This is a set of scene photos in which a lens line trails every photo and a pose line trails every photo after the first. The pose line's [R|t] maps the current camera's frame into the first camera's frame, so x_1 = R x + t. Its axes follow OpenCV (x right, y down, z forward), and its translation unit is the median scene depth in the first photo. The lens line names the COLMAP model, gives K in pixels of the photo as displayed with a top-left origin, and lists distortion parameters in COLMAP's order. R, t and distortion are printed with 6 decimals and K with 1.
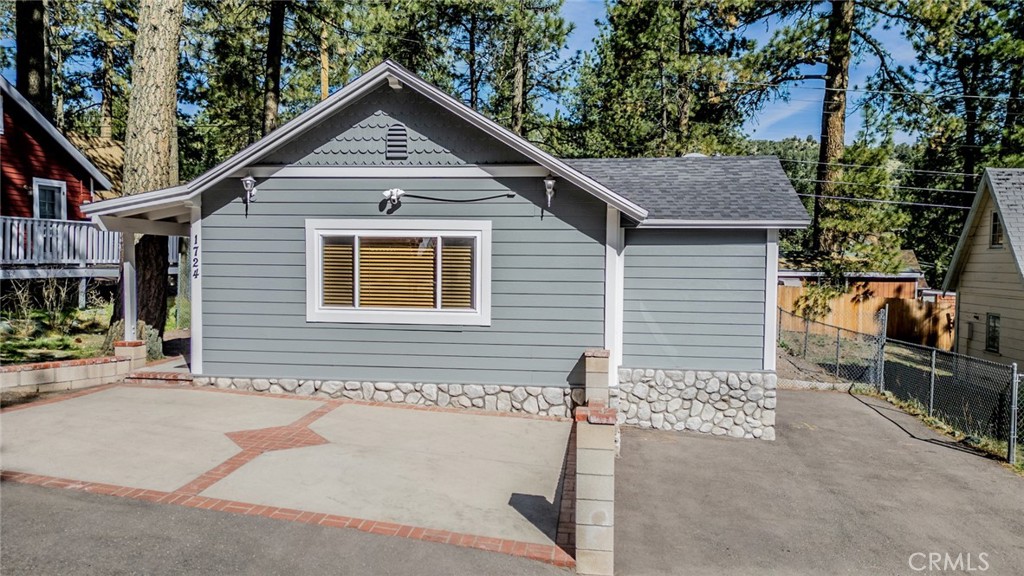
lens RADIAL K [[695.7, 0, 507.1], [0, 695.7, 280.3], [0, 0, 1]] dist [0.050319, -0.032195]
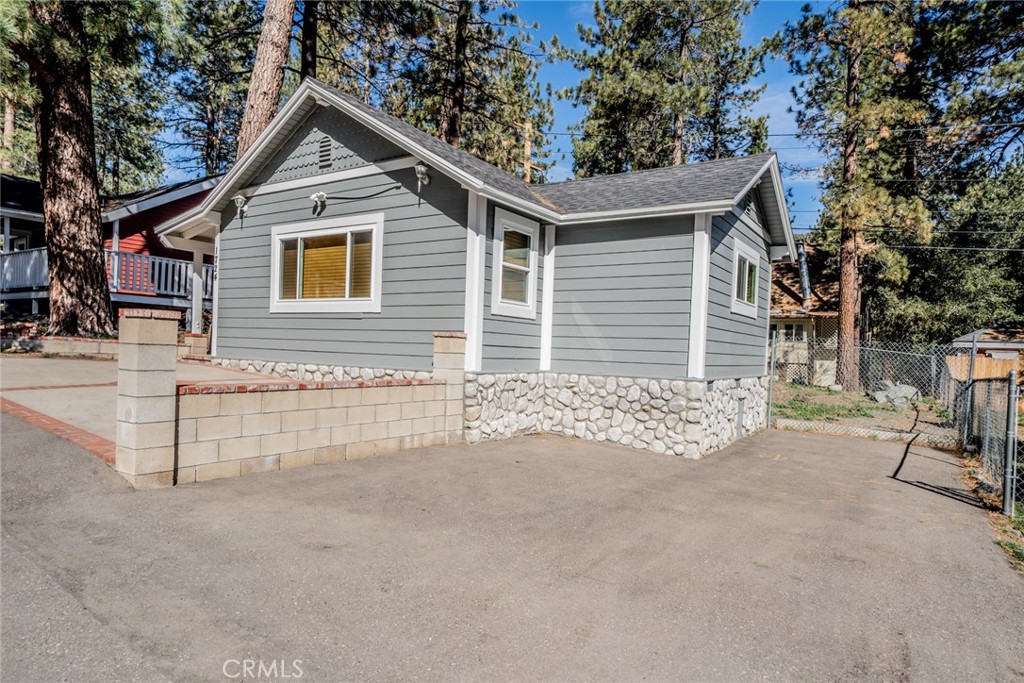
lens RADIAL K [[601.6, 0, 510.7], [0, 601.6, 350.0], [0, 0, 1]] dist [0.001576, 0.000472]
pose [[0.904390, 0.025545, -0.425941, 0.533495], [-0.043007, 0.998580, -0.031427, 0.139335], [0.424533, 0.046740, 0.904205, 0.251348]]
